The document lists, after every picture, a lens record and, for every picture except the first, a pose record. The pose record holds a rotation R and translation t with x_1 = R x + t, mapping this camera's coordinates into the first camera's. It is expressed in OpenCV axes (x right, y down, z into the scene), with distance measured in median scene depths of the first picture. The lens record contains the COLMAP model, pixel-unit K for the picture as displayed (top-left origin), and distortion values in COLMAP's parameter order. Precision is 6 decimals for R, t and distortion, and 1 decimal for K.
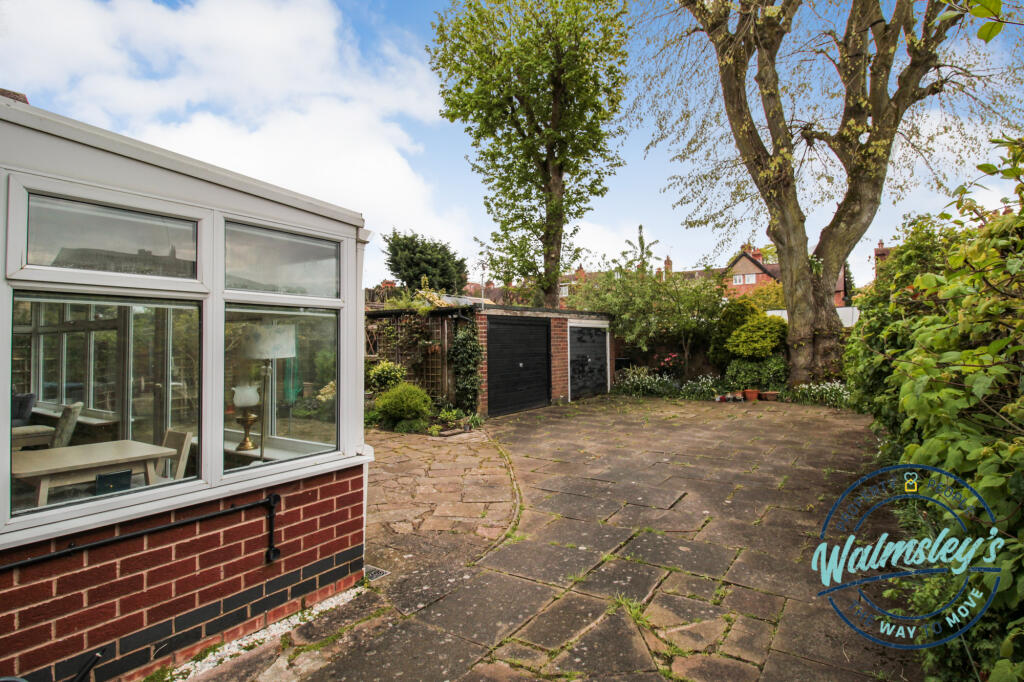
lens RADIAL K [[503.5, 0, 512.0], [0, 503.5, 341.0], [0, 0, 1]] dist [-0.003523, -0.000809]
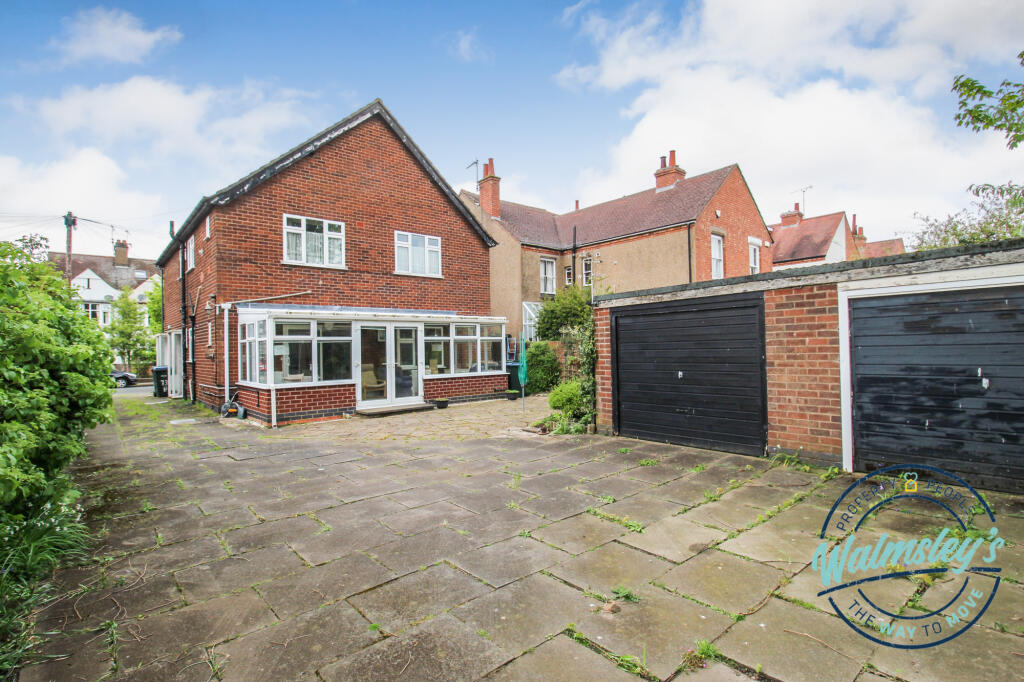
lens RADIAL K [[503.5, 0, 512.0], [0, 503.5, 341.0], [0, 0, 1]] dist [-0.003523, -0.000809]
pose [[-0.291263, 0.010048, -0.956590, 0.650522], [0.034740, 0.999396, -0.000080, -0.003266], [0.956012, -0.033255, -0.291437, 0.897841]]
